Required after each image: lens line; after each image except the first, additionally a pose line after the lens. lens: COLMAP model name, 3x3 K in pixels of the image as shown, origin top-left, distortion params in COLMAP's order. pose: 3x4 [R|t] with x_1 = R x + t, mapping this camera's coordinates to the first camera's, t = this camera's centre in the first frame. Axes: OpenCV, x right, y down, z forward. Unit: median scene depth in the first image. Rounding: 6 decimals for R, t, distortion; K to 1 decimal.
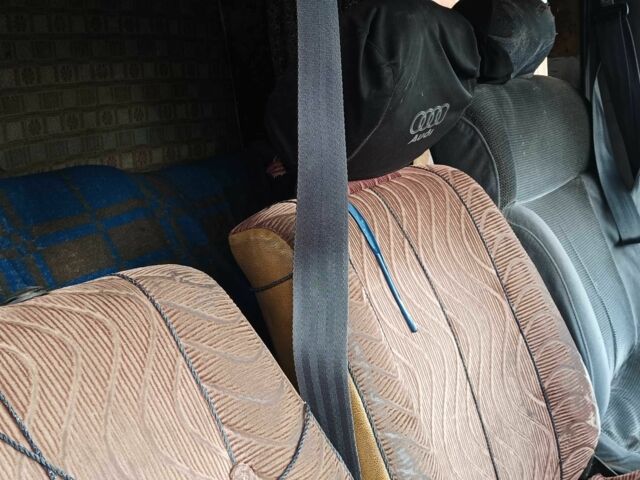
lens RADIAL K [[795.7, 0, 320.0], [0, 795.7, 240.0], [0, 0, 1]] dist [0.172742, -0.542275]
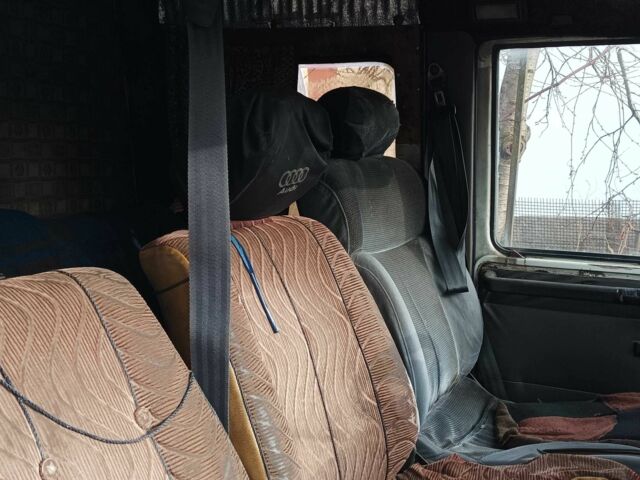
lens RADIAL K [[795.7, 0, 320.0], [0, 795.7, 240.0], [0, 0, 1]] dist [0.172742, -0.542275]
pose [[0.988516, 0.048092, 0.143262, -0.006745], [-0.033505, 0.994163, -0.102550, 0.082138], [-0.147357, 0.096573, 0.984357, -0.290407]]
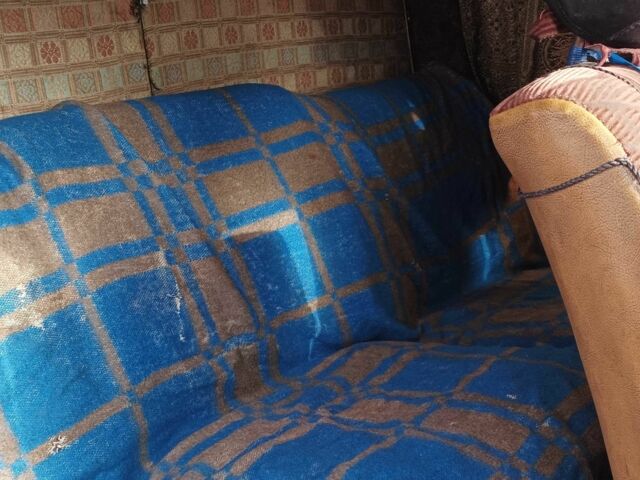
lens RADIAL K [[795.7, 0, 320.0], [0, 795.7, 240.0], [0, 0, 1]] dist [0.172742, -0.542275]
pose [[0.987355, 0.005748, -0.158422, -0.119631], [0.001763, 0.998882, 0.047234, 0.054062], [0.158517, -0.046916, 0.986241, 0.241253]]
